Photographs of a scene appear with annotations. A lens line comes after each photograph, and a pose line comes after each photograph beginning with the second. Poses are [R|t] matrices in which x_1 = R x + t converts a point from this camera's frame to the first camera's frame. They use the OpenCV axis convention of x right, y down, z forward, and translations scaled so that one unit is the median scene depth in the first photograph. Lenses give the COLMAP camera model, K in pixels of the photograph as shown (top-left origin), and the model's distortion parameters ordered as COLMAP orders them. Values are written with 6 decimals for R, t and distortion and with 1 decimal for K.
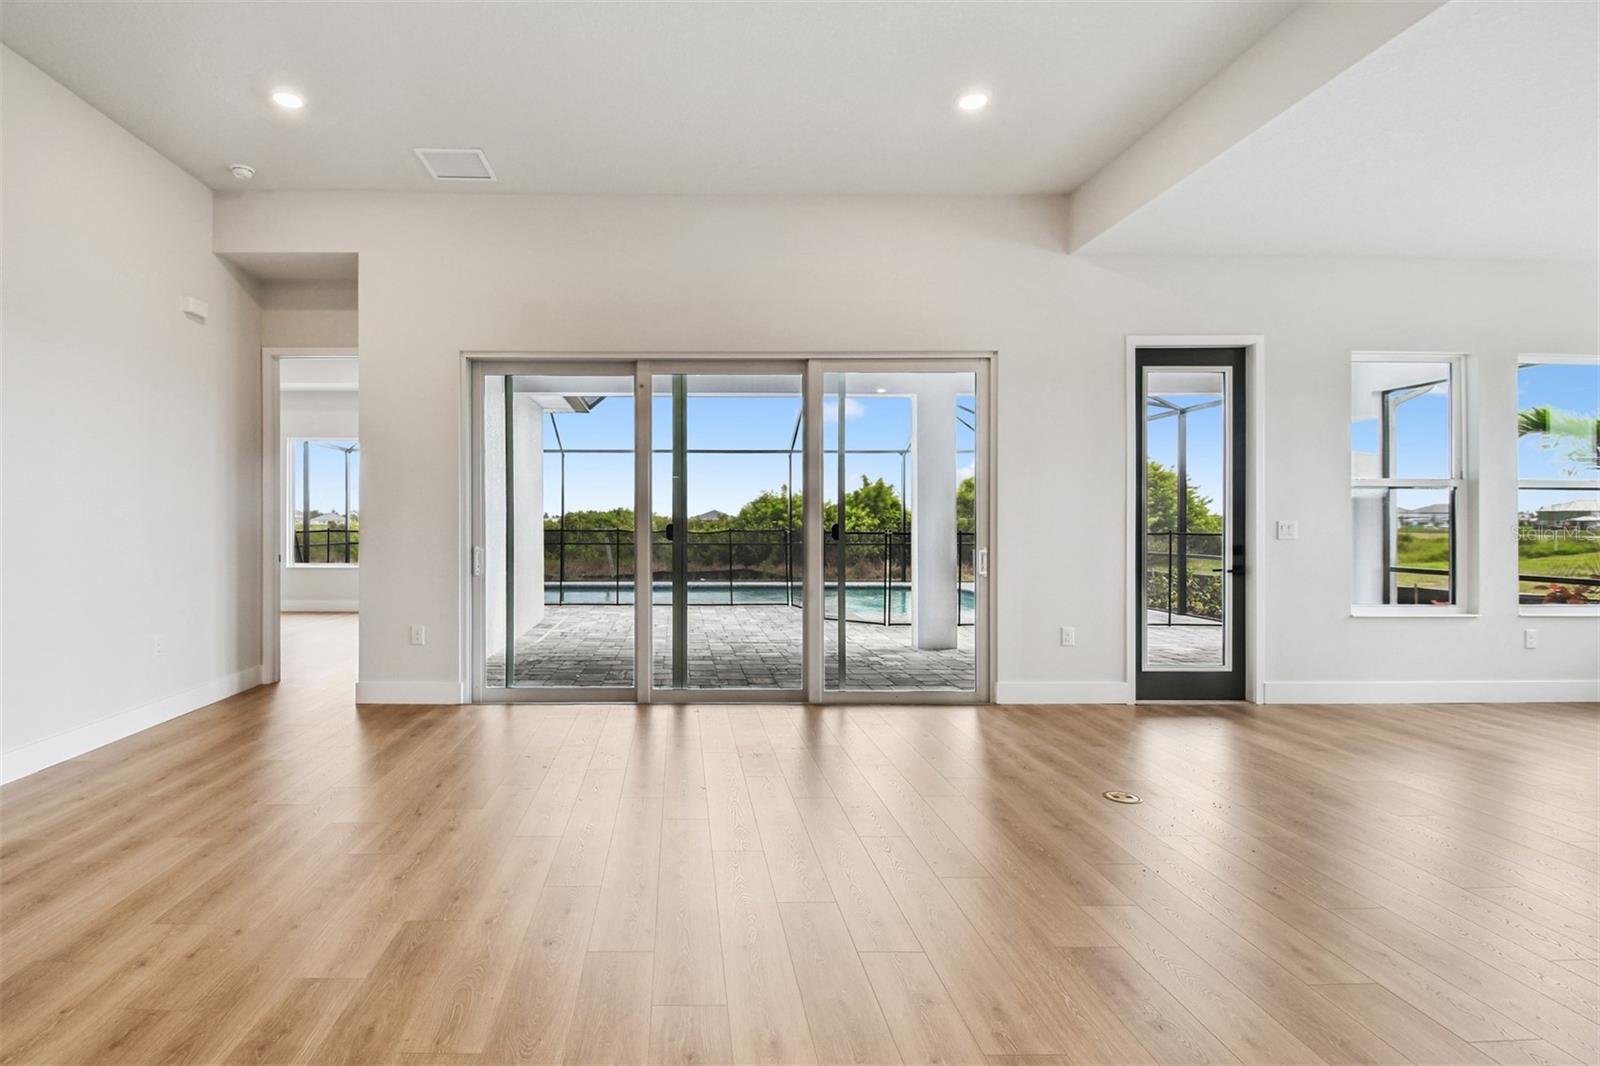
lens RADIAL K [[745.3, 0, 683.1], [0, 745.3, 519.5], [0, 0, 1]] dist [0.018273, -0.000107]
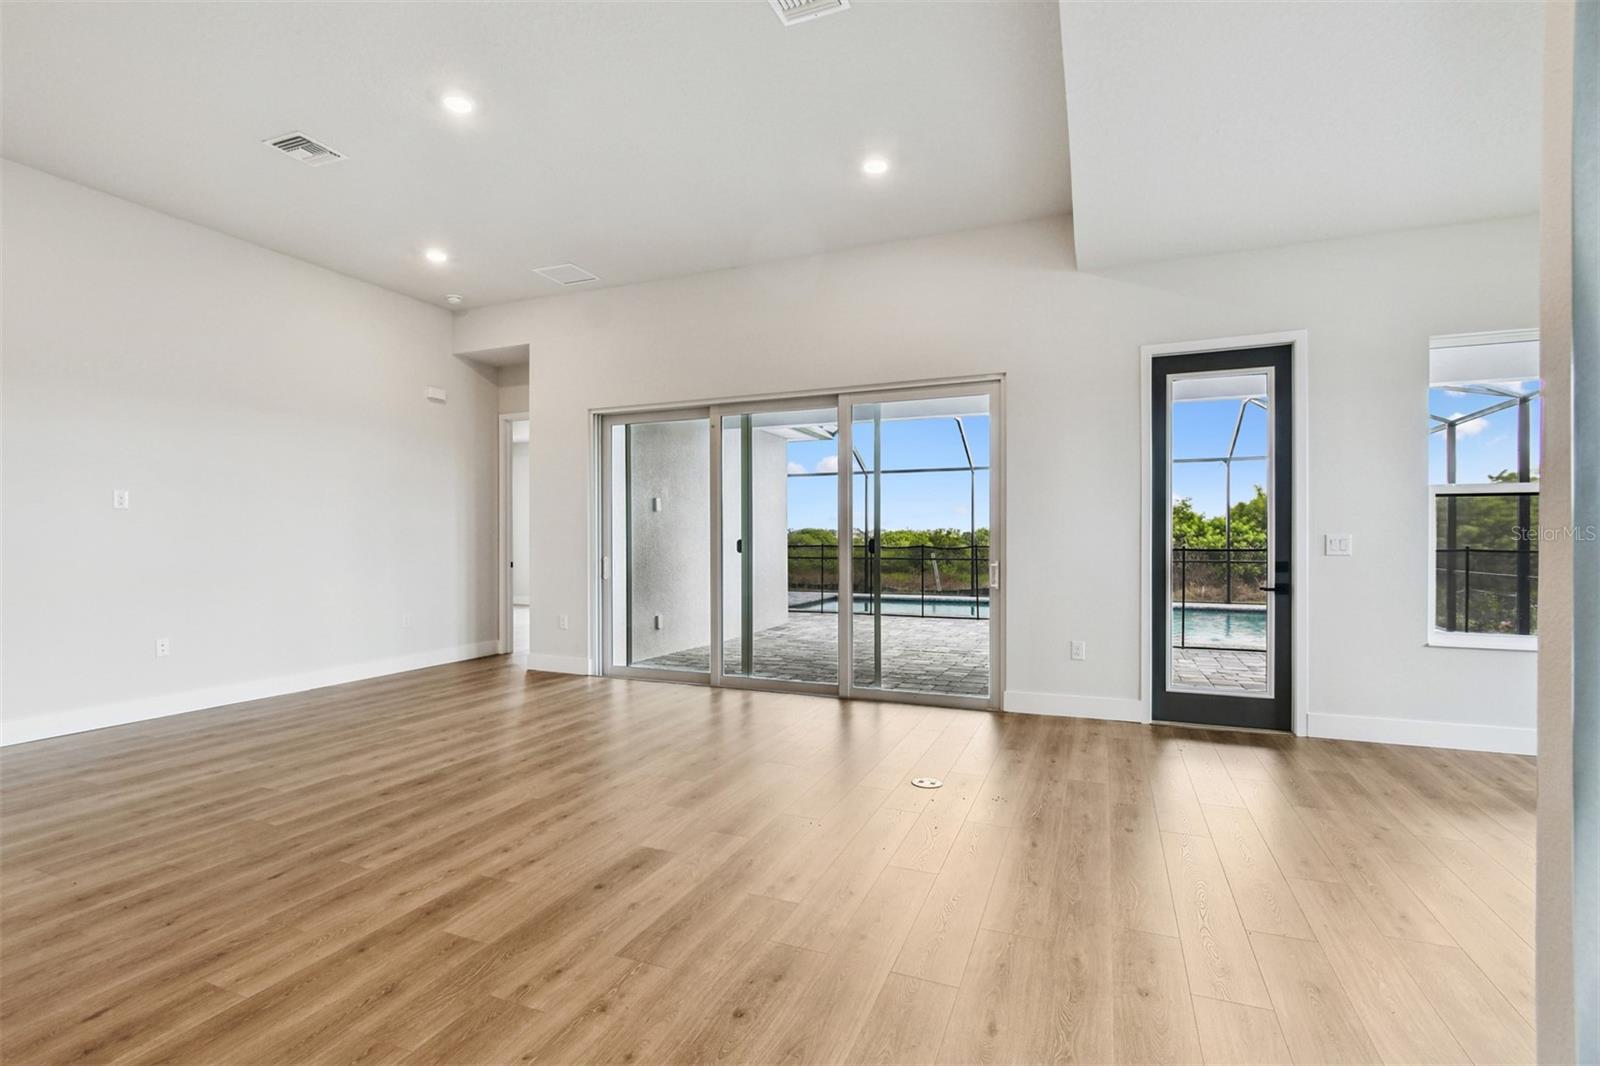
lens RADIAL K [[725.9, 0, 794.1], [0, 725.9, 538.7], [0, 0, 1]] dist [-0.001579, 0.000017]
pose [[0.920402, -0.002159, -0.390968, 0.528711], [0.003717, 0.999988, 0.003228, 0.001490], [0.390956, -0.004424, 0.920399, -0.042225]]
